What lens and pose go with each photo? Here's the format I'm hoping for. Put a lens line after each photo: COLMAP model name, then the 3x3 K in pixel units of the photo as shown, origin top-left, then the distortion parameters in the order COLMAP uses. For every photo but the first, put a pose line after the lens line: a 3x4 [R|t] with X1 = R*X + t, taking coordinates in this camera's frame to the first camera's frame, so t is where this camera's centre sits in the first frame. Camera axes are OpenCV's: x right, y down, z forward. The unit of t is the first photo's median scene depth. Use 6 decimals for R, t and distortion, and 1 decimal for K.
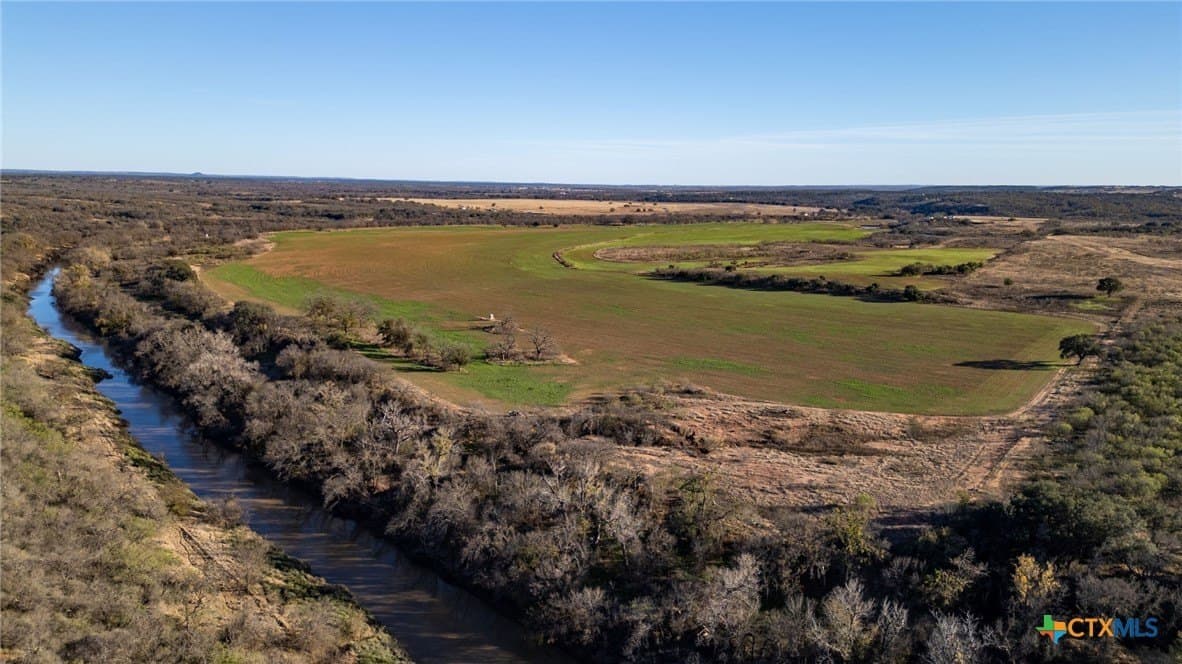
lens RADIAL K [[825.5, 0, 595.2], [0, 825.5, 333.9], [0, 0, 1]] dist [0.087092, -0.076240]
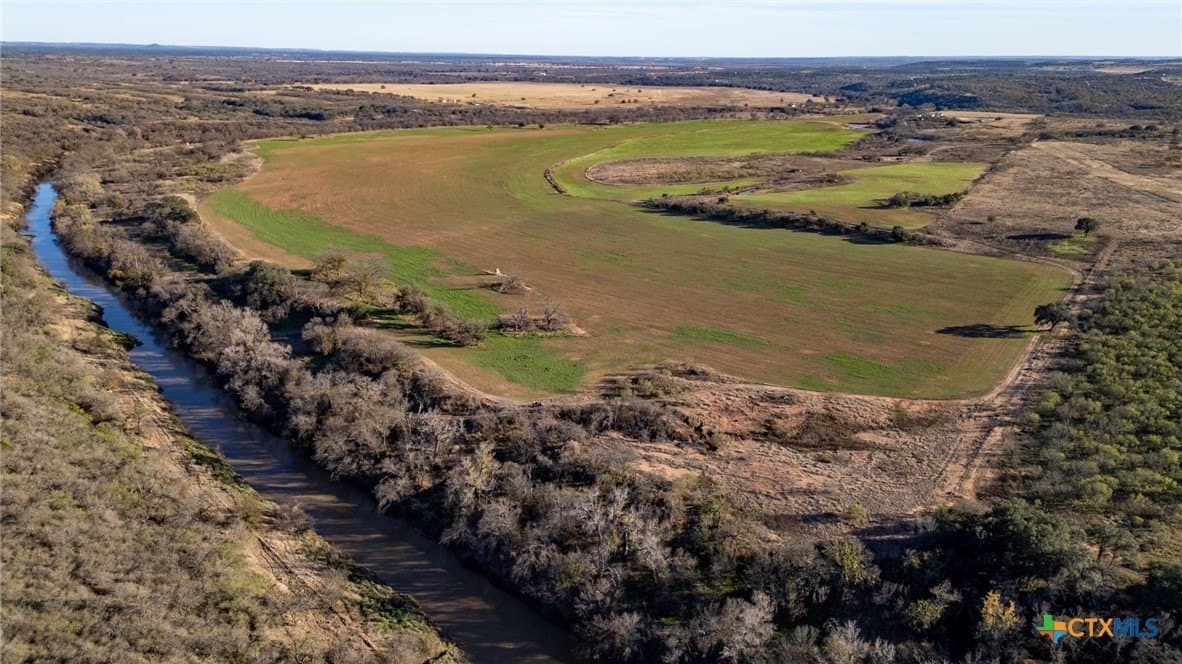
lens RADIAL K [[825.5, 0, 595.2], [0, 825.5, 333.9], [0, 0, 1]] dist [0.087092, -0.076240]
pose [[0.999697, -0.008116, 0.023253, -0.042403], [0.004672, 0.989498, 0.144470, -0.141735], [-0.024181, -0.144317, 0.989236, -0.063728]]
